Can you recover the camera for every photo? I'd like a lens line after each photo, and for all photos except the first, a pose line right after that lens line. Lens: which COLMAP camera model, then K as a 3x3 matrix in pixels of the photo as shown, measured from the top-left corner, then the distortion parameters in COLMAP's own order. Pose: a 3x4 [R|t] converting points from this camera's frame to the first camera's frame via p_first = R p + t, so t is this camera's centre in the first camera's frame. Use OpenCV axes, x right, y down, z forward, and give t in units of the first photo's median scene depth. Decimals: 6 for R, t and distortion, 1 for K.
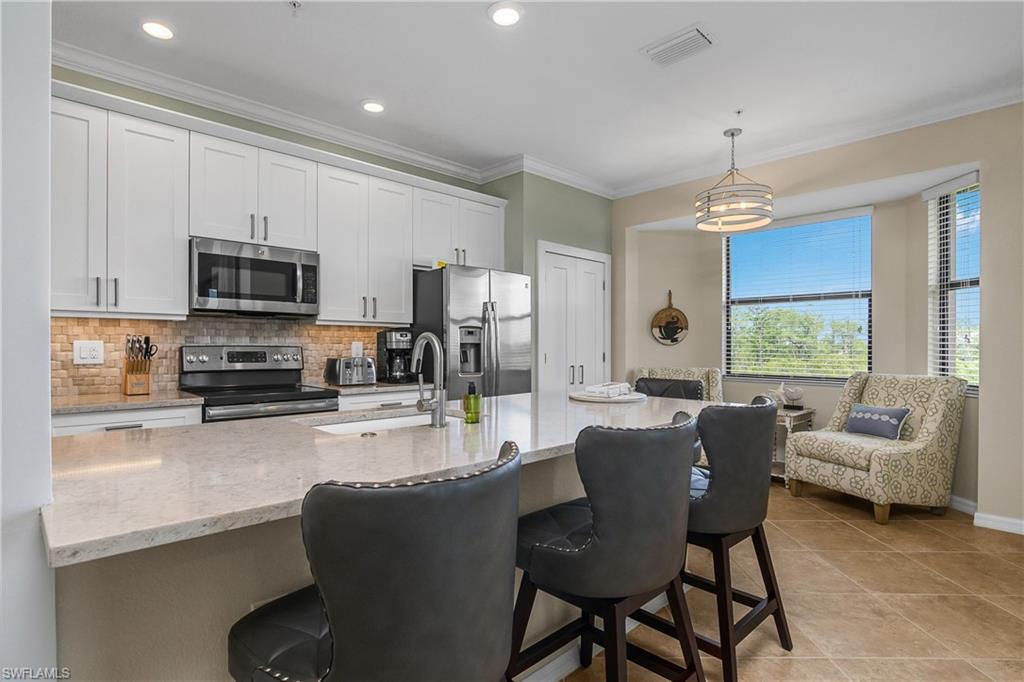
lens RADIAL K [[524.3, 0, 515.6], [0, 524.3, 343.0], [0, 0, 1]] dist [-0.030082, -0.000357]
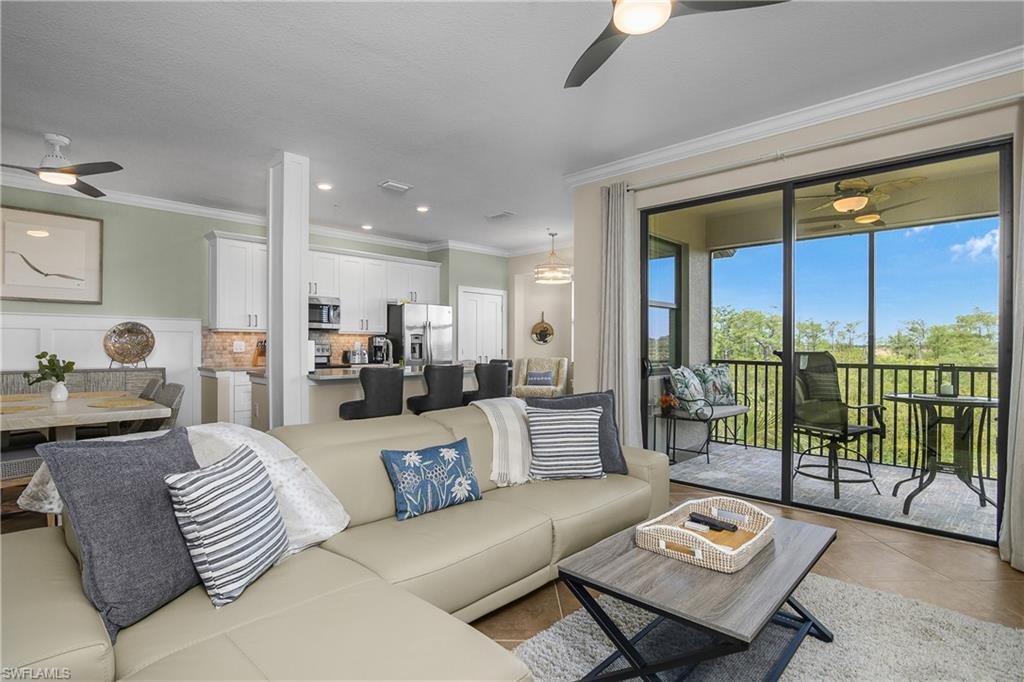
lens RADIAL K [[524.3, 0, 509.1], [0, 524.3, 346.8], [0, 0, 1]] dist [-0.030082, -0.000357]
pose [[0.999970, 0.001889, -0.007459, 0.266743], [-0.001836, 0.999973, 0.007180, -0.000386], [0.007472, -0.007167, 0.999946, -0.918786]]
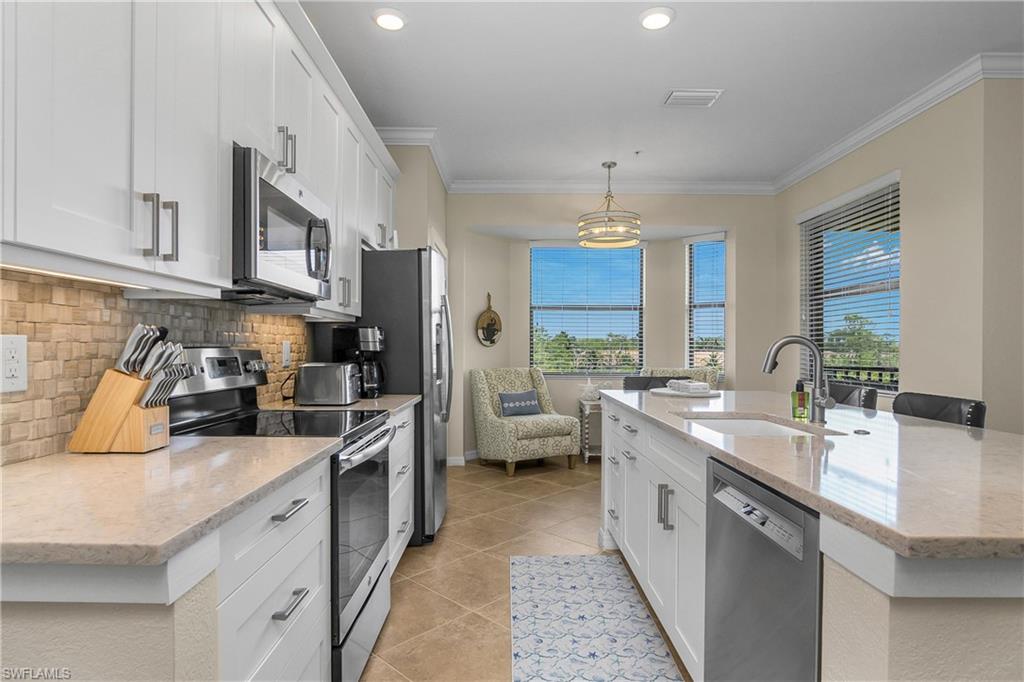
lens RADIAL K [[553.2, 0, 510.3], [0, 553.2, 341.9], [0, 0, 1]] dist [-0.003125, -0.000230]
pose [[0.692233, 0.007899, 0.721631, -0.609746], [-0.006108, 0.999968, -0.005086, 0.000729], [-0.721648, -0.000887, 0.692259, 0.295404]]
